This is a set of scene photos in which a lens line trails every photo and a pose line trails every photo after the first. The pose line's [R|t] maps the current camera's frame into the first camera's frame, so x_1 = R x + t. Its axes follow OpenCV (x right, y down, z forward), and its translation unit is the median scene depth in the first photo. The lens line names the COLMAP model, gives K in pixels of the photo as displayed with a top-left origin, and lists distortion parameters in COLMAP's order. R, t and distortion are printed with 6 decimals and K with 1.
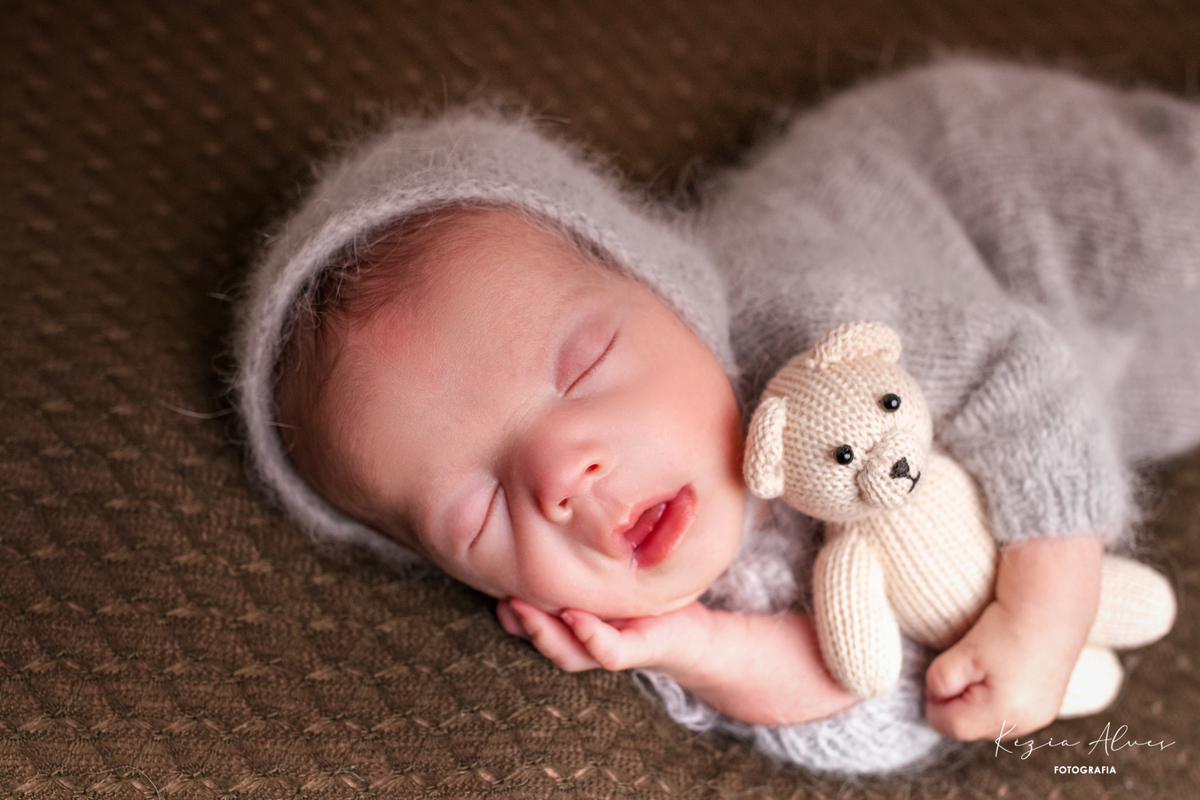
lens RADIAL K [[1940.7, 0, 646.7], [0, 1940.7, 383.4], [0, 0, 1]] dist [-0.048087, 0.000000]
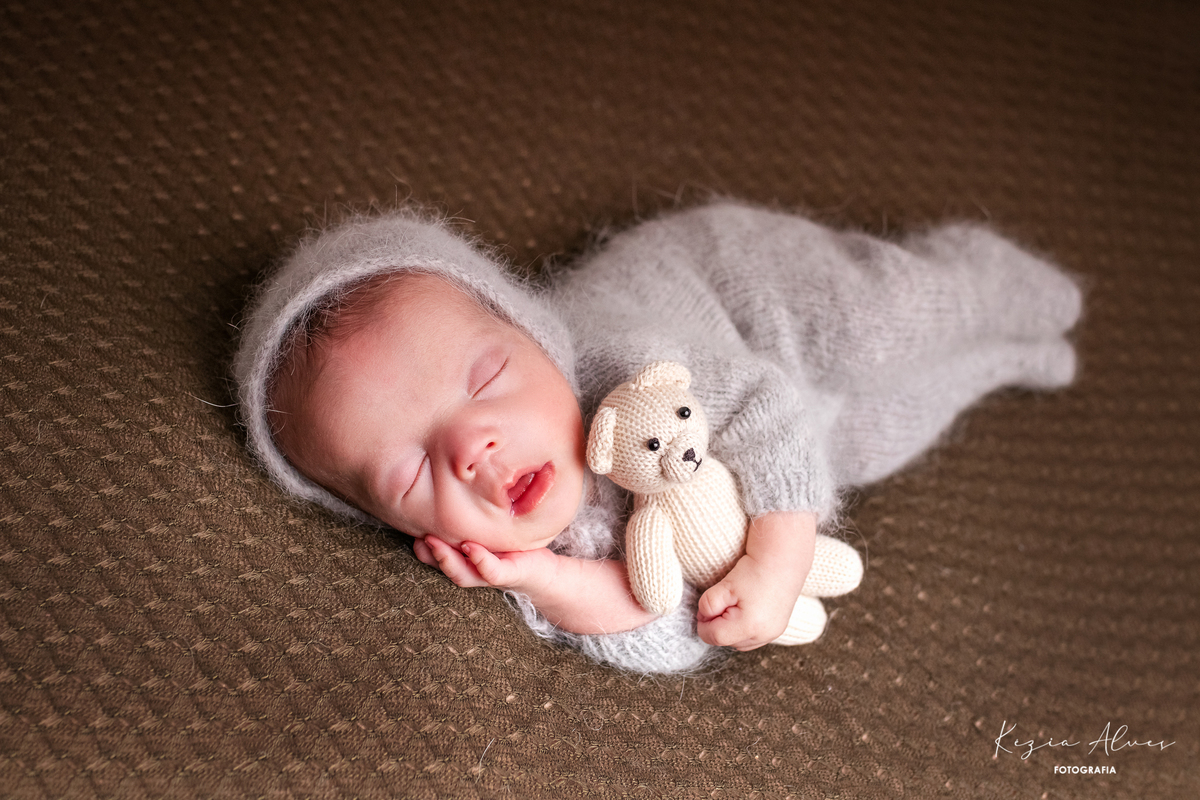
lens RADIAL K [[1933.7, 0, 688.6], [0, 1933.7, 404.6], [0, 0, 1]] dist [-0.043363, 0.000000]
pose [[0.986434, 0.044666, 0.157965, -0.106897], [-0.032703, 0.996453, -0.077538, 0.115322], [-0.160868, 0.071320, 0.984396, -0.483684]]
